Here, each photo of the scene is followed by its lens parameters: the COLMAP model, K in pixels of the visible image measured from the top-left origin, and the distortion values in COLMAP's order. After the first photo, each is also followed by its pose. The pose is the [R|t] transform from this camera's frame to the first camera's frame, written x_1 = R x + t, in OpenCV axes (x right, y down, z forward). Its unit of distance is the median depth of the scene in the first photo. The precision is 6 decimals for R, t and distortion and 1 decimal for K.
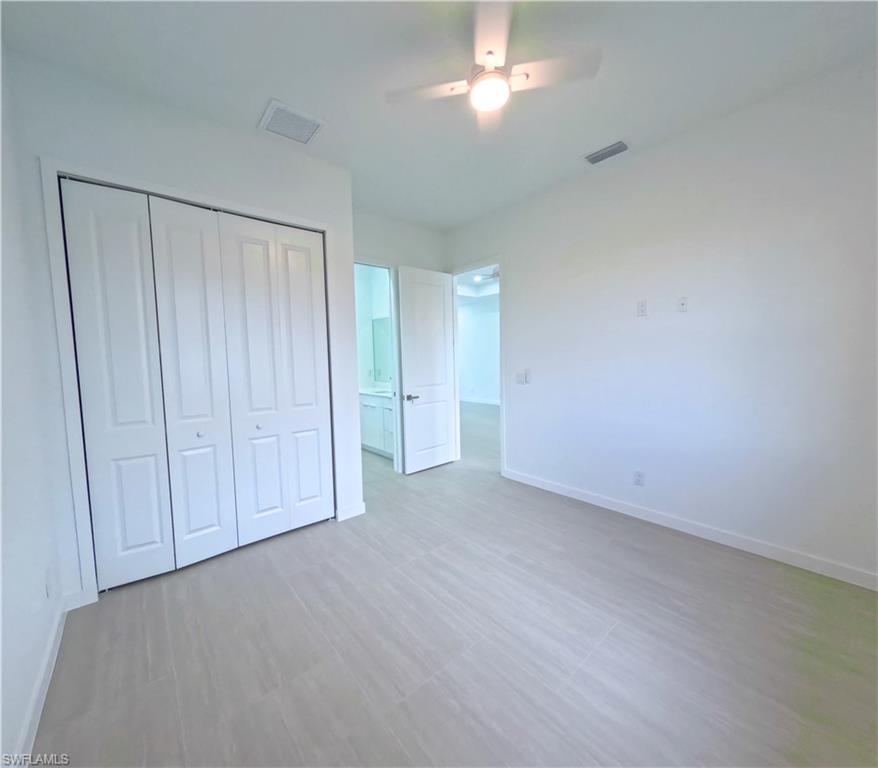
lens RADIAL K [[360.3, 0, 439.0], [0, 360.3, 384.0], [0, 0, 1]] dist [0.003142, 0.000577]
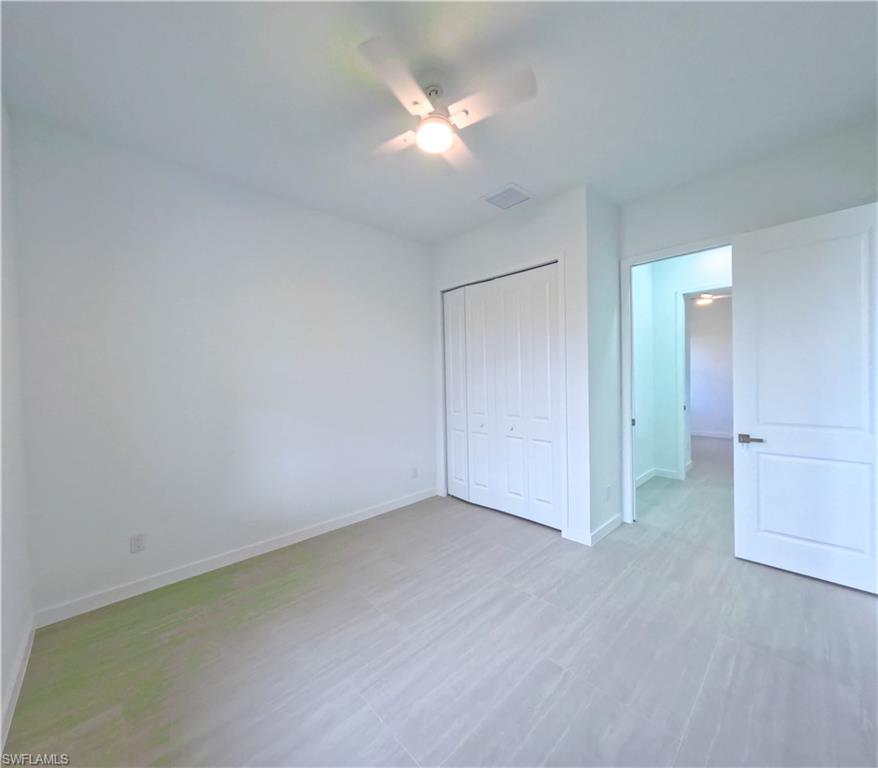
lens RADIAL K [[353.4, 0, 439.0], [0, 353.4, 384.0], [0, 0, 1]] dist [0.024093, -0.017646]
pose [[0.056079, 0.033645, -0.997859, 0.983933], [-0.064216, 0.997484, 0.030023, -0.082545], [0.996359, 0.062395, 0.058099, 0.807652]]
